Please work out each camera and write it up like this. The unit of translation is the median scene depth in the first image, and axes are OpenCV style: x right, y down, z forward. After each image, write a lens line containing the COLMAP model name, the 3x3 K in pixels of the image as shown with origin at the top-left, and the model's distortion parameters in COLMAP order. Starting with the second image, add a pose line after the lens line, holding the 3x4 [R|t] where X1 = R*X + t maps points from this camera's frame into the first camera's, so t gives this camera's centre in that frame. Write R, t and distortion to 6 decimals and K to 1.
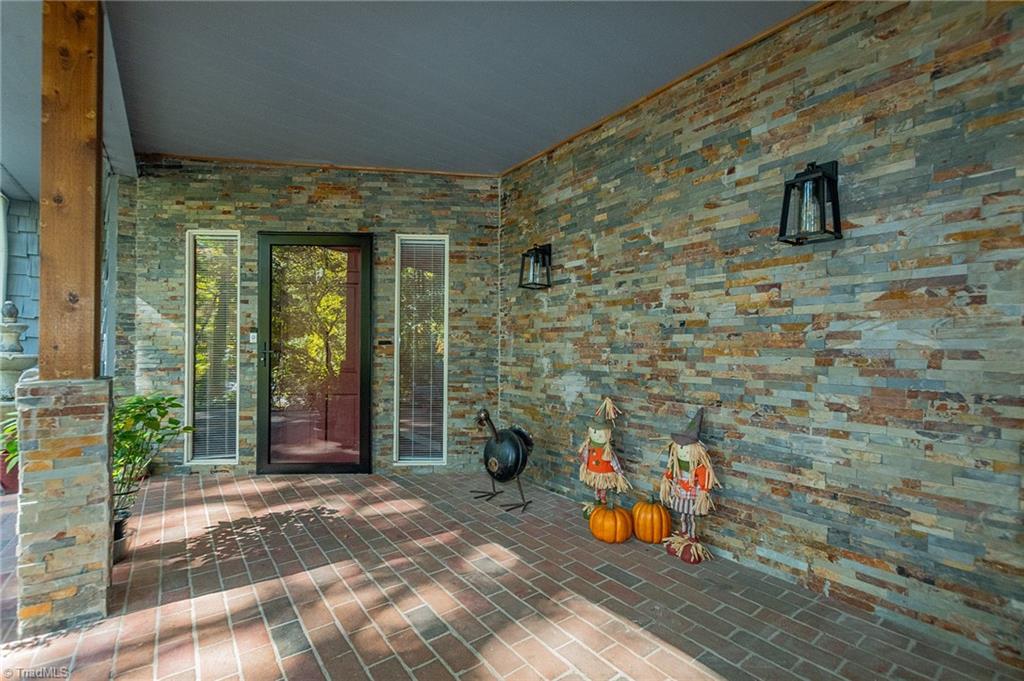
lens RADIAL K [[443.2, 0, 505.9], [0, 443.2, 344.7], [0, 0, 1]] dist [0.001731, 0.000195]
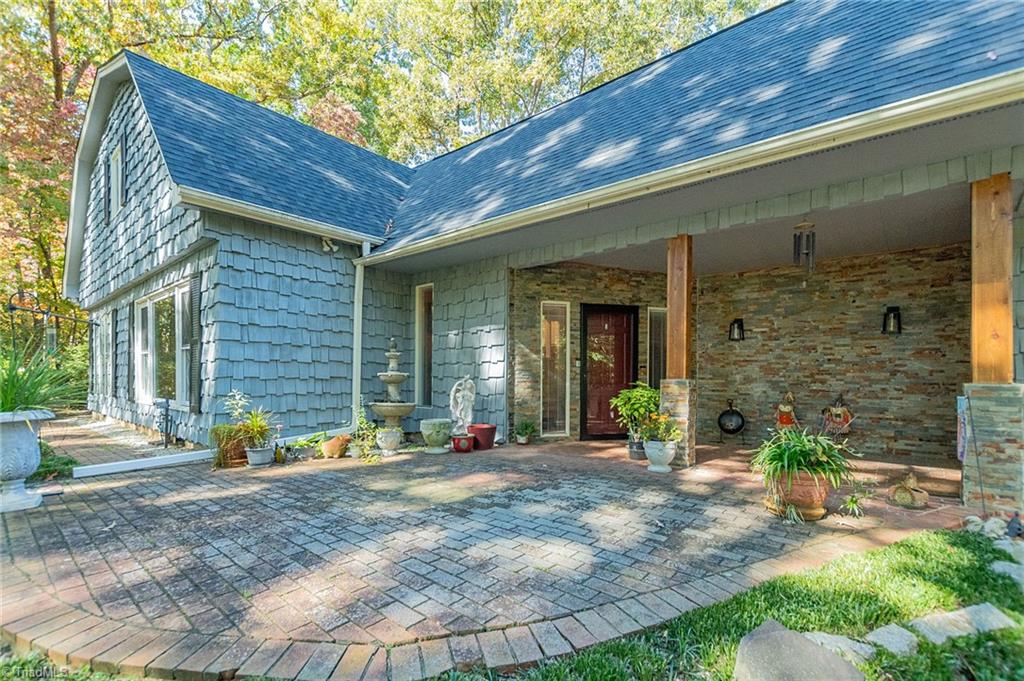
lens RADIAL K [[452.4, 0, 510.2], [0, 452.4, 372.5], [0, 0, 1]] dist [0.001778, 0.000010]
pose [[0.975258, 0.003761, 0.221039, -1.768489], [-0.004717, 0.999982, 0.003798, 0.020342], [-0.221021, -0.004747, 0.975258, -0.993618]]
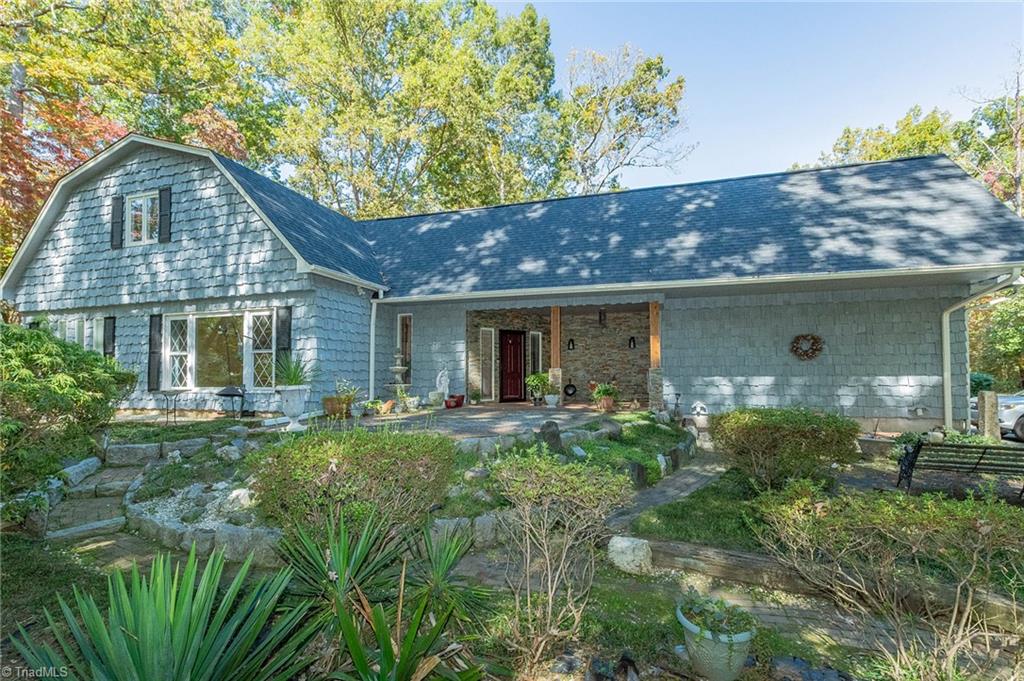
lens RADIAL K [[443.2, 0, 505.9], [0, 443.2, 344.7], [0, 0, 1]] dist [0.001731, 0.000195]
pose [[0.817094, 0.027154, 0.575865, -3.510638], [0.002659, 0.998702, -0.050866, 0.040656], [-0.576499, 0.043094, 0.815961, -2.509481]]
